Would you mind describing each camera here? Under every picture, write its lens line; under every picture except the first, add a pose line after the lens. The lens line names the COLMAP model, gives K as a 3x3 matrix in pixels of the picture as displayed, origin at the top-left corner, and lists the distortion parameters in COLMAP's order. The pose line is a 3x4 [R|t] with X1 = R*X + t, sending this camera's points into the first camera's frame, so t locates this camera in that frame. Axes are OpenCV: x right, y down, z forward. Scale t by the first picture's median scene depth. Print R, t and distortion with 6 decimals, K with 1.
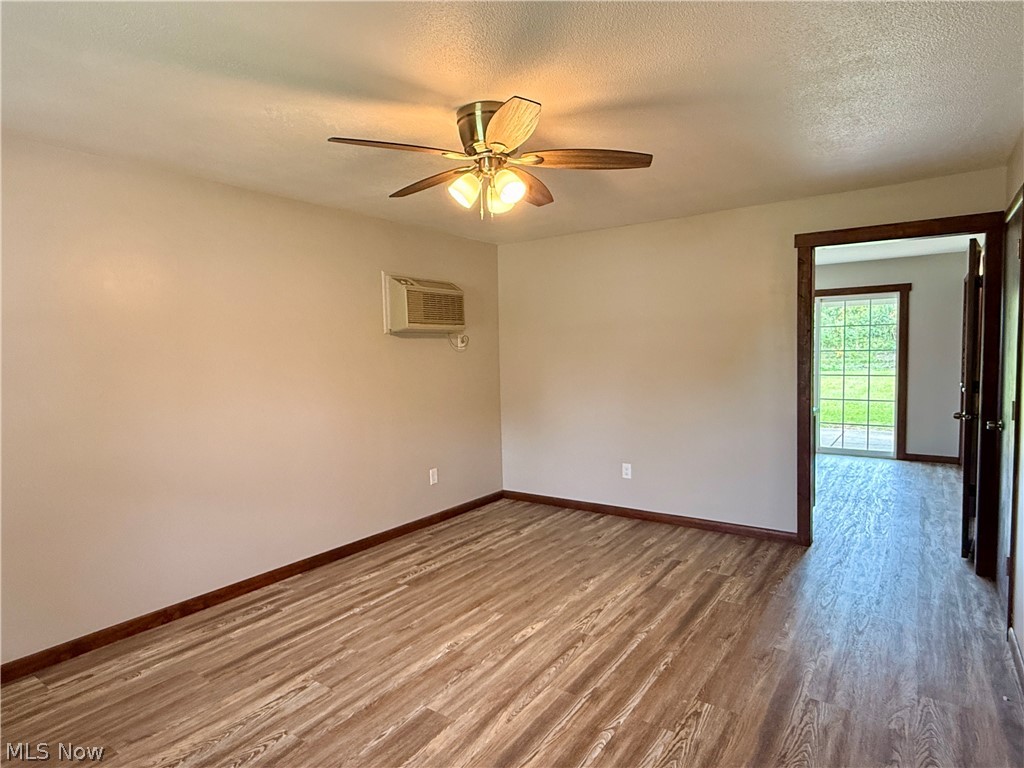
lens RADIAL K [[565.8, 0, 488.0], [0, 565.8, 381.8], [0, 0, 1]] dist [-0.003004, 0.001562]
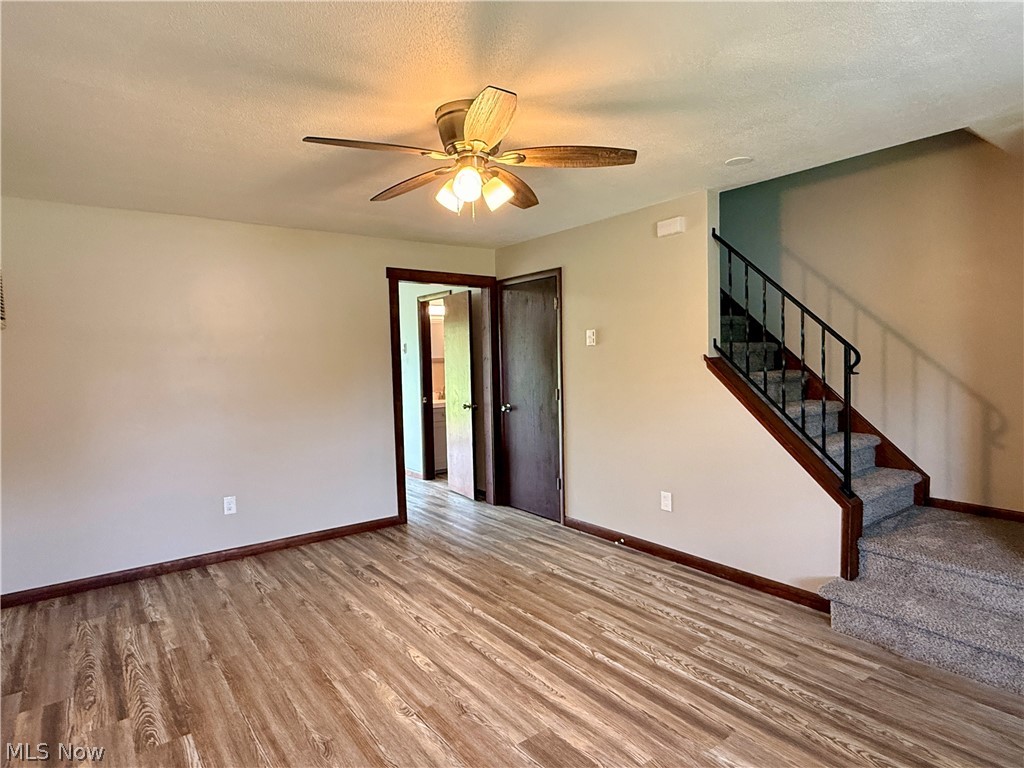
lens RADIAL K [[565.8, 0, 517.7], [0, 565.8, 387.6], [0, 0, 1]] dist [-0.003004, 0.001562]
pose [[0.317751, -0.041189, 0.947279, -0.942615], [0.071649, 0.997243, 0.019328, -0.016675], [-0.945463, 0.061730, 0.319826, 0.666101]]
